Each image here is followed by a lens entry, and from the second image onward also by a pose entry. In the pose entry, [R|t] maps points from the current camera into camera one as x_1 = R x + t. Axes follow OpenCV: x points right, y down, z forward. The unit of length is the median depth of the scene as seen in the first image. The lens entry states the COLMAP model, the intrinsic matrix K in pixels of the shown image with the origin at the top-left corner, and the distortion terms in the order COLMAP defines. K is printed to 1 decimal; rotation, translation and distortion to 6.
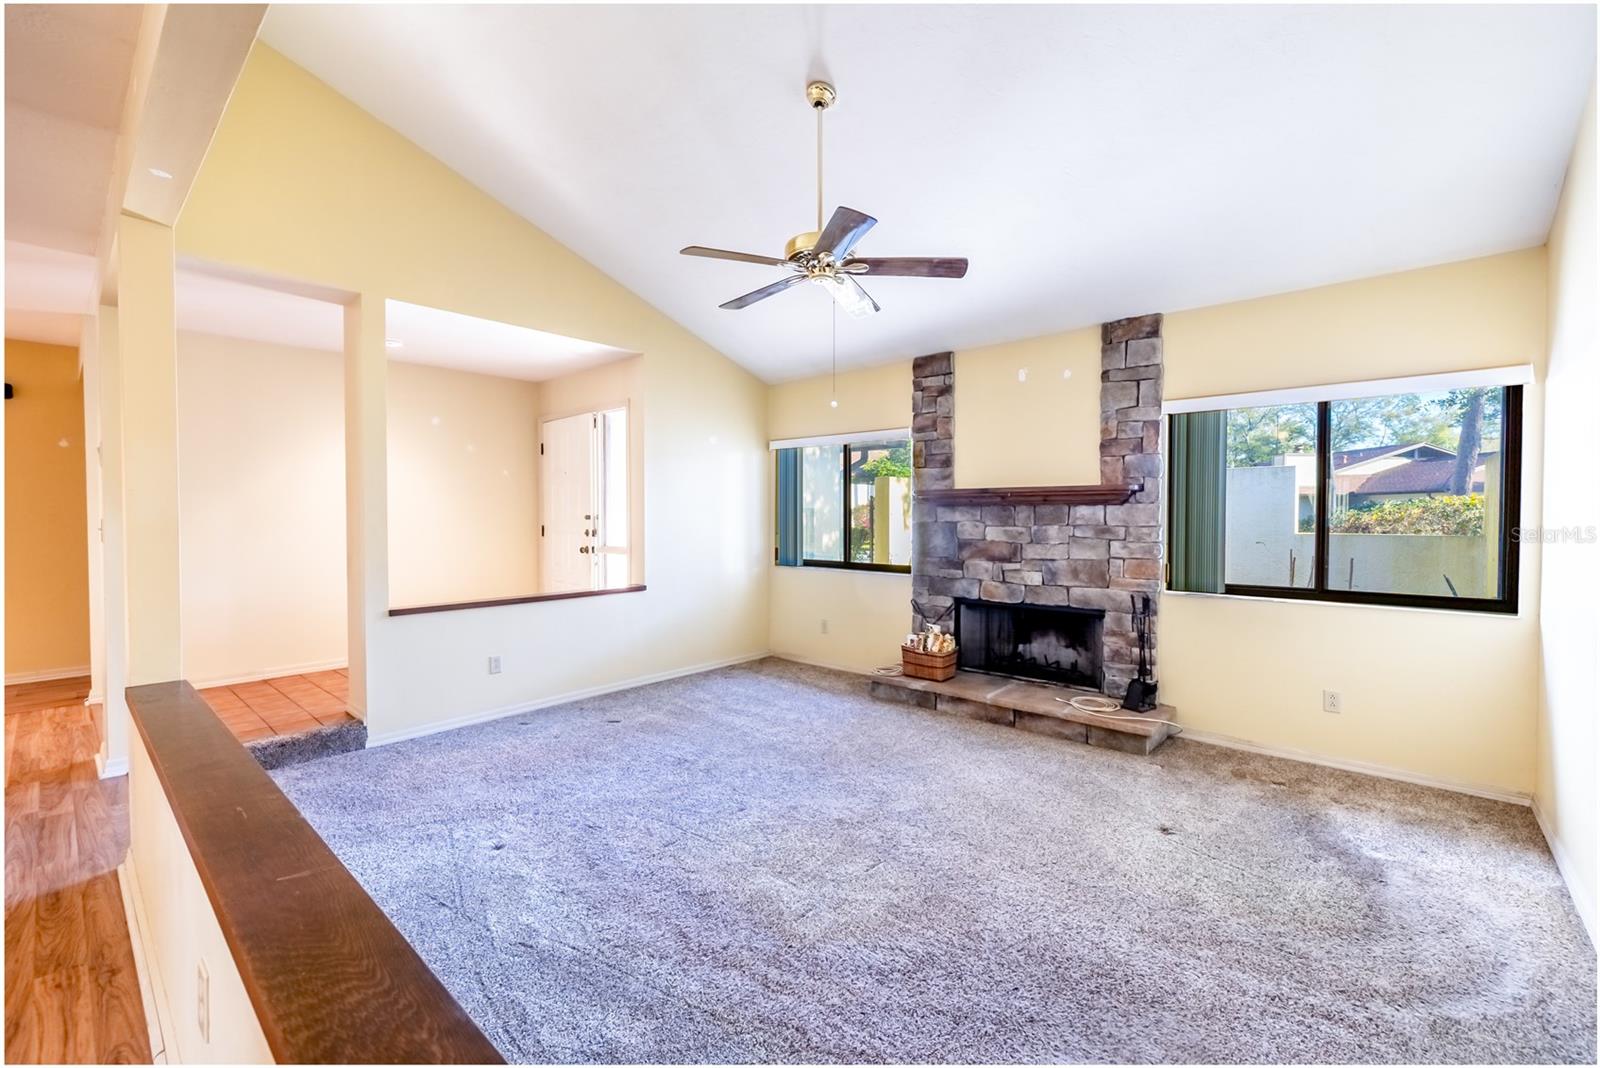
lens RADIAL K [[672.5, 0, 806.3], [0, 672.5, 530.0], [0, 0, 1]] dist [-0.002000, -0.000145]
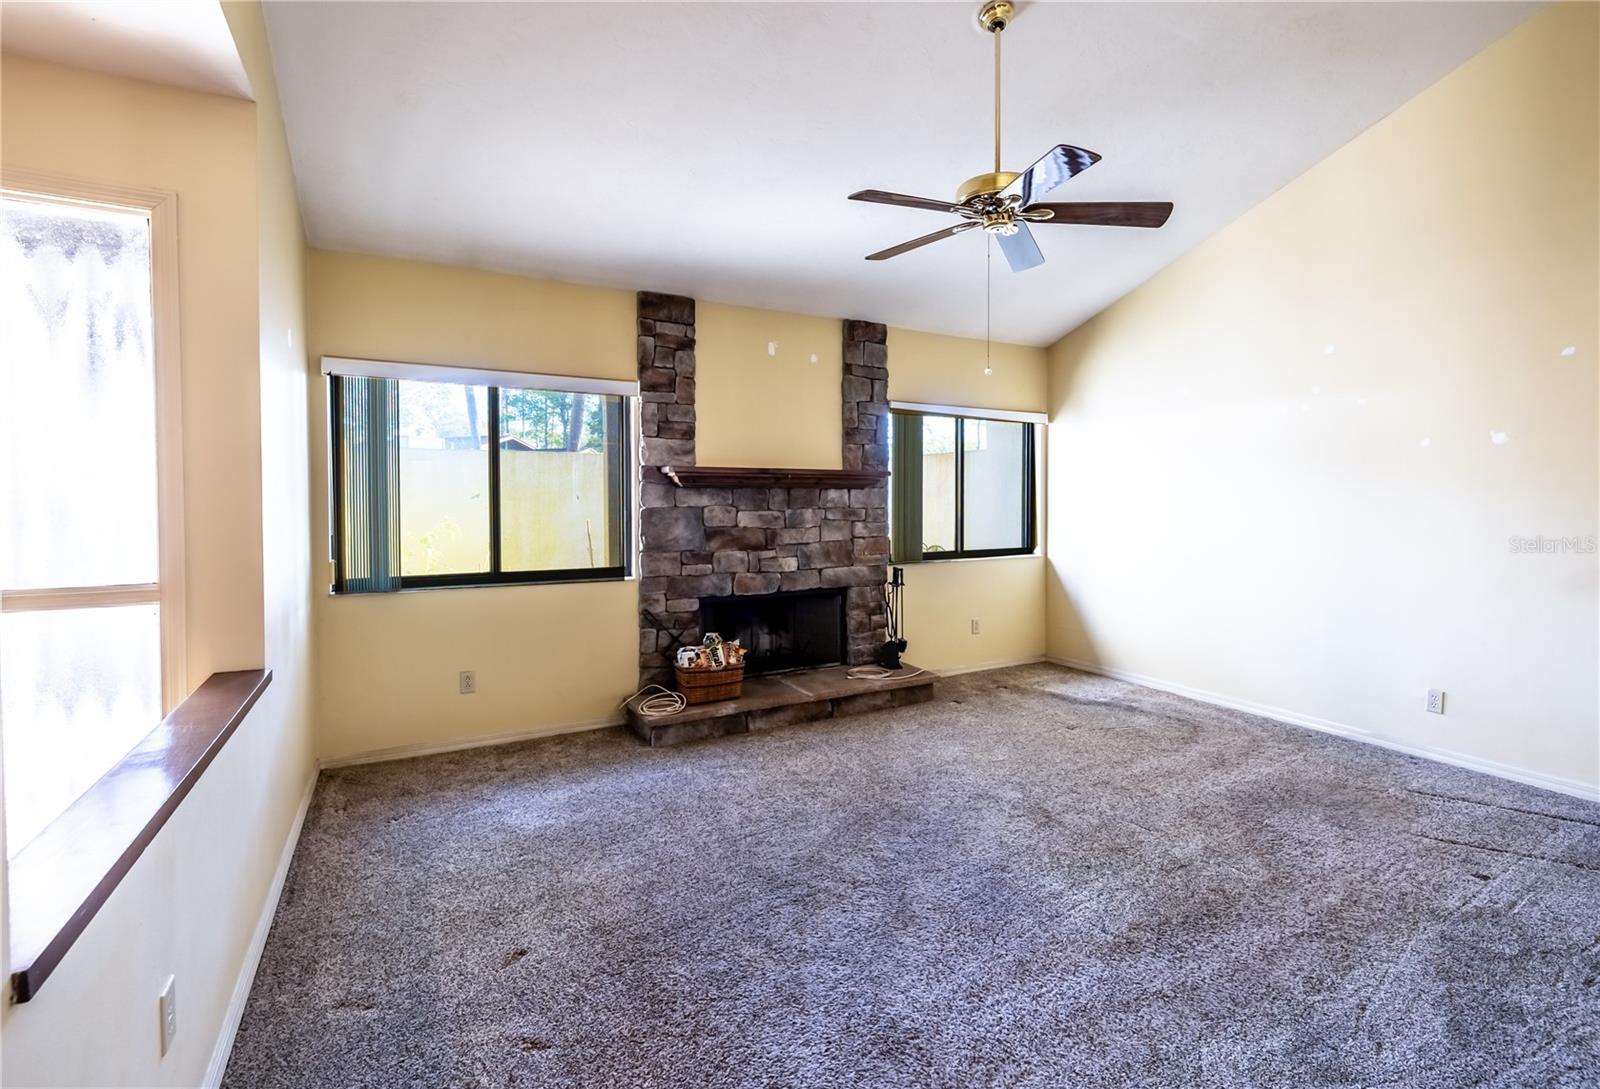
lens RADIAL K [[772.0, 0, 800.2], [0, 772.0, 514.4], [0, 0, 1]] dist [0.001371, 0.000081]
pose [[0.308447, -0.019304, 0.951046, -0.709519], [0.023231, 0.999649, 0.012756, -0.013109], [-0.950958, 0.018160, 0.308787, 0.651079]]
